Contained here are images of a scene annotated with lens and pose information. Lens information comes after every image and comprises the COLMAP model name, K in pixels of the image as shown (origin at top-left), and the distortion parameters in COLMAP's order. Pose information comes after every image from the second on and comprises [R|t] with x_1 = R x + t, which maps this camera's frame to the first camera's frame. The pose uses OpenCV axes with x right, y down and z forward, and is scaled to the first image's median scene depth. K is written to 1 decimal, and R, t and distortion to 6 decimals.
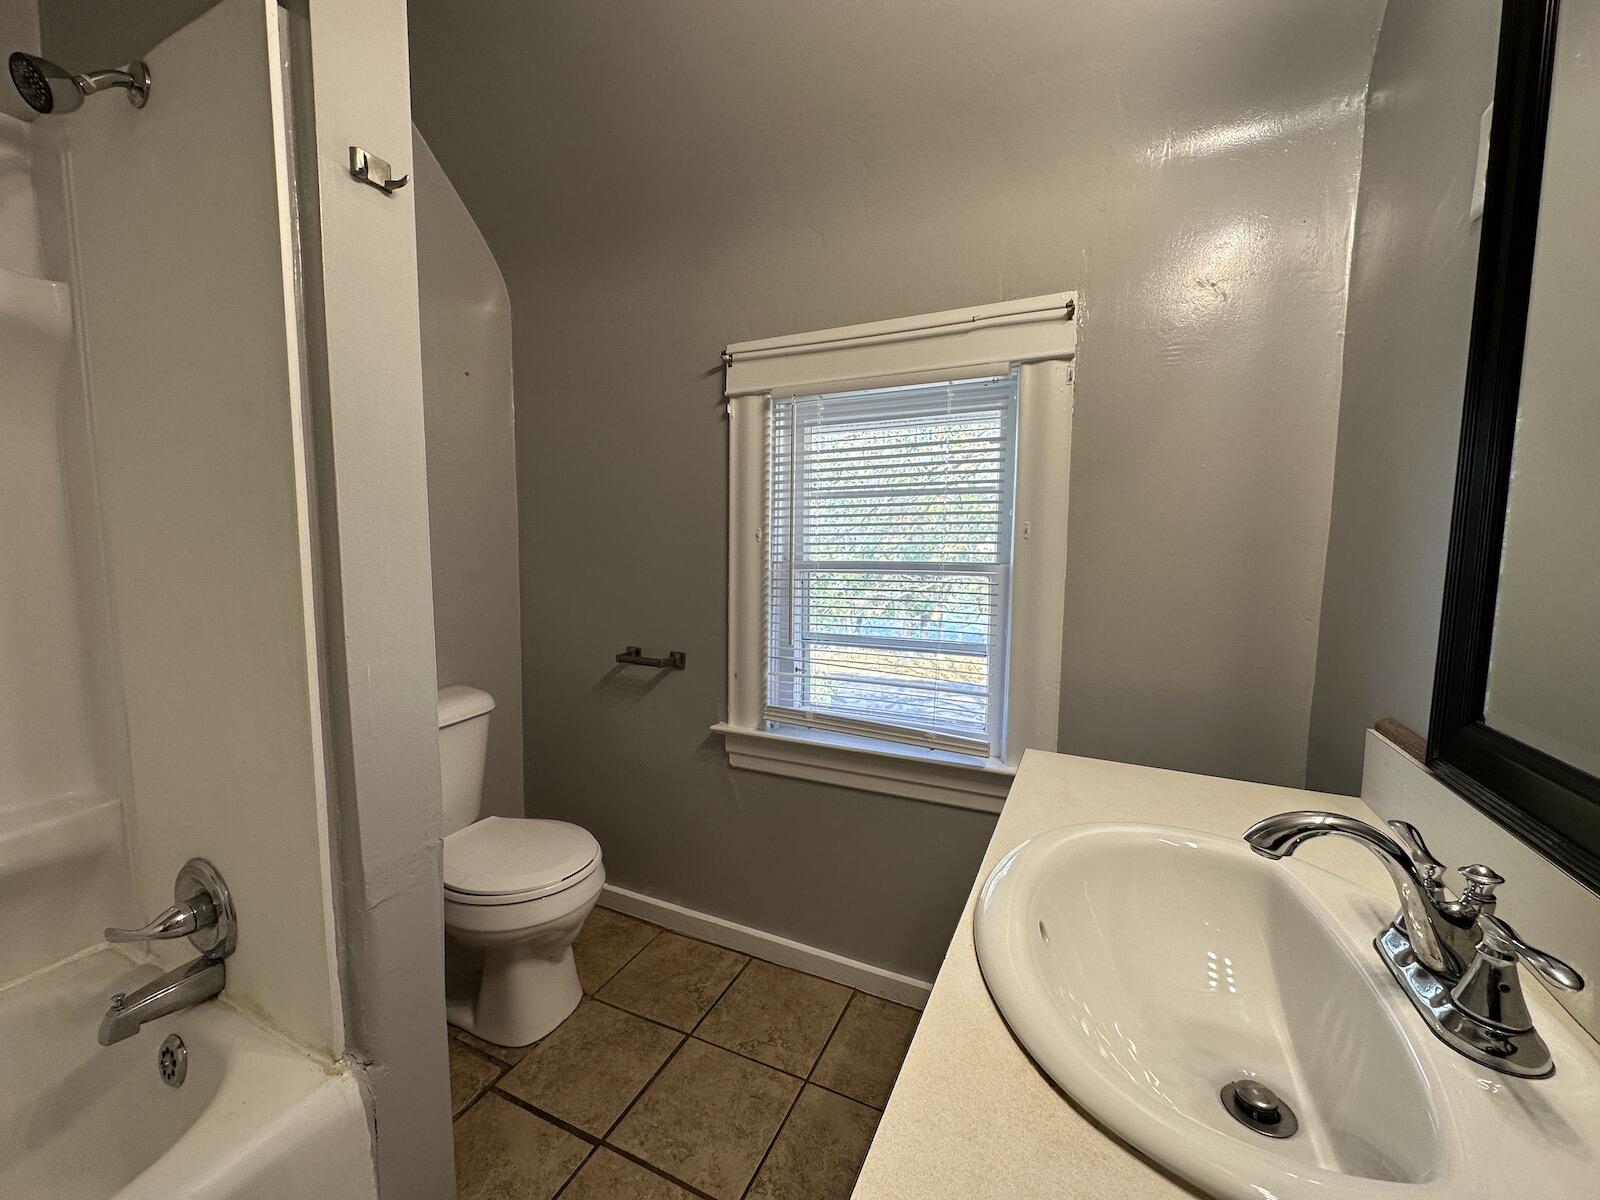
lens RADIAL K [[638.3, 0, 797.8], [0, 638.3, 600.4], [0, 0, 1]] dist [0.001047, -0.000081]
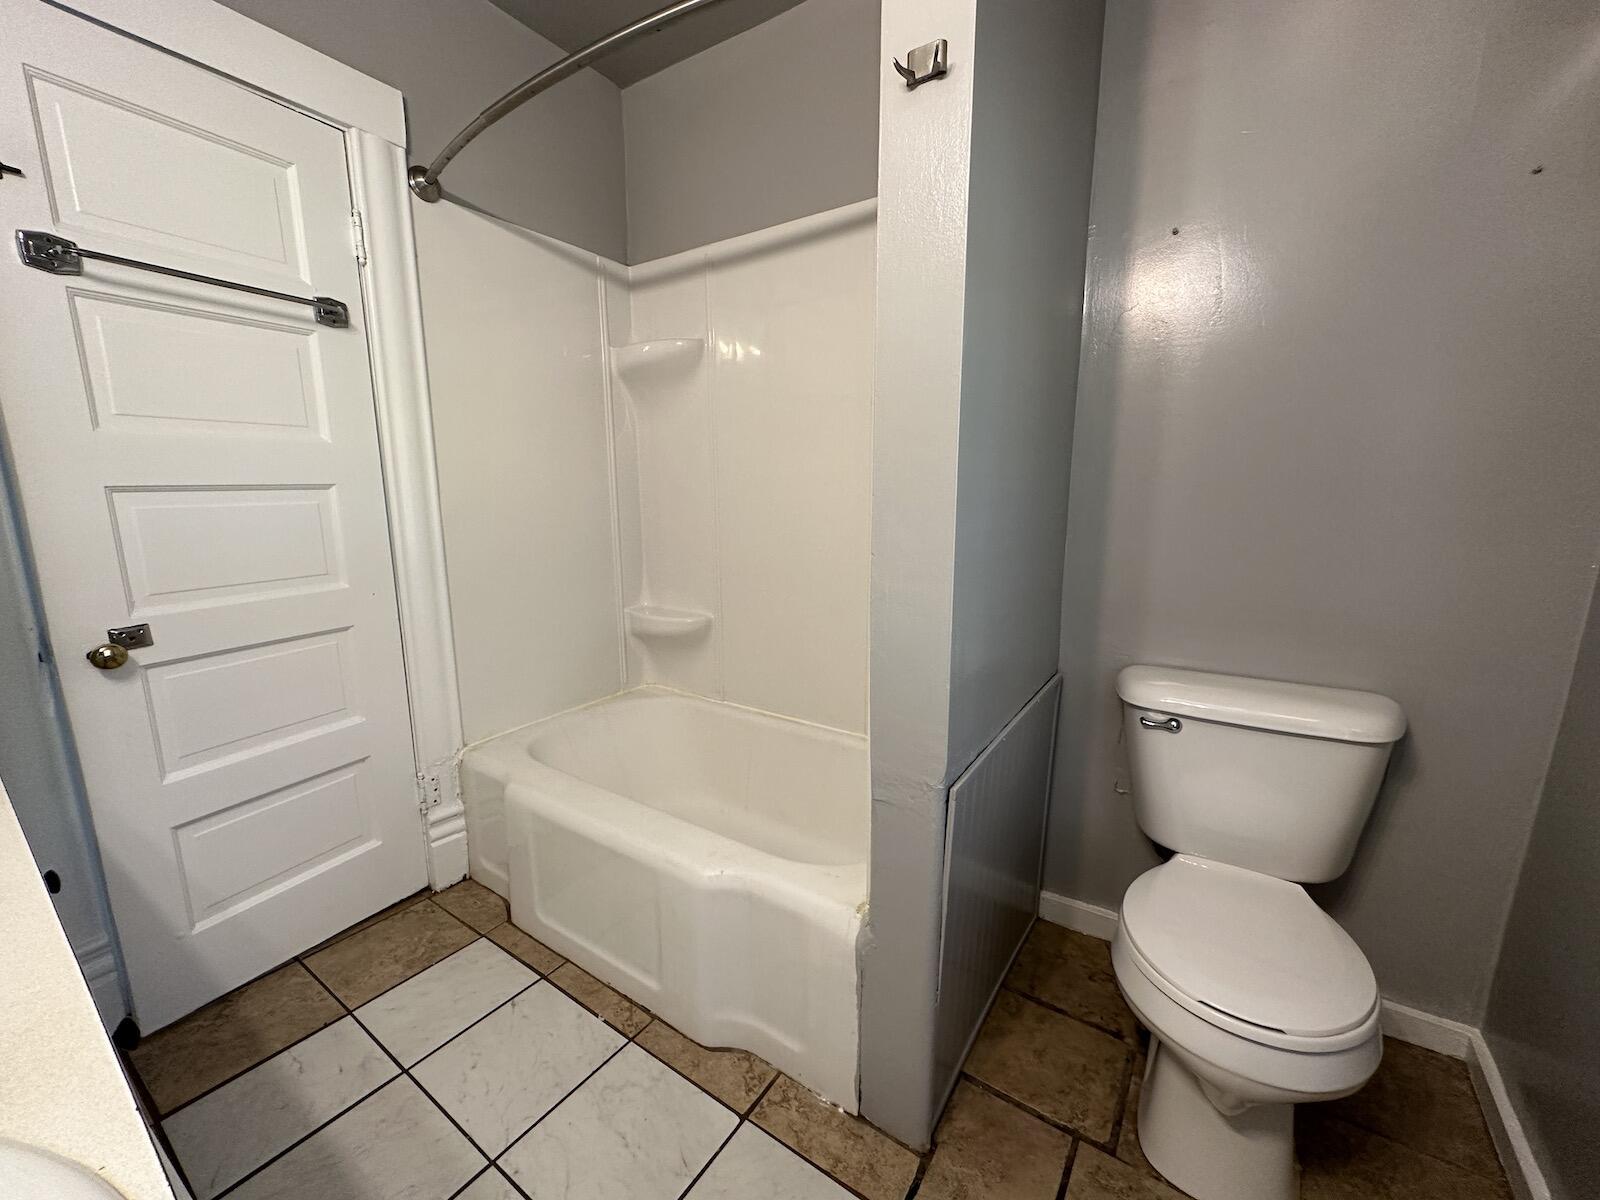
lens RADIAL K [[638.3, 0, 797.8], [0, 638.3, 601.1], [0, 0, 1]] dist [0.001047, -0.000081]
pose [[-0.158065, 0.177309, -0.971379, 0.260080], [-0.091519, 0.976881, 0.193205, -0.050306], [0.983178, 0.119438, -0.138183, 0.658830]]
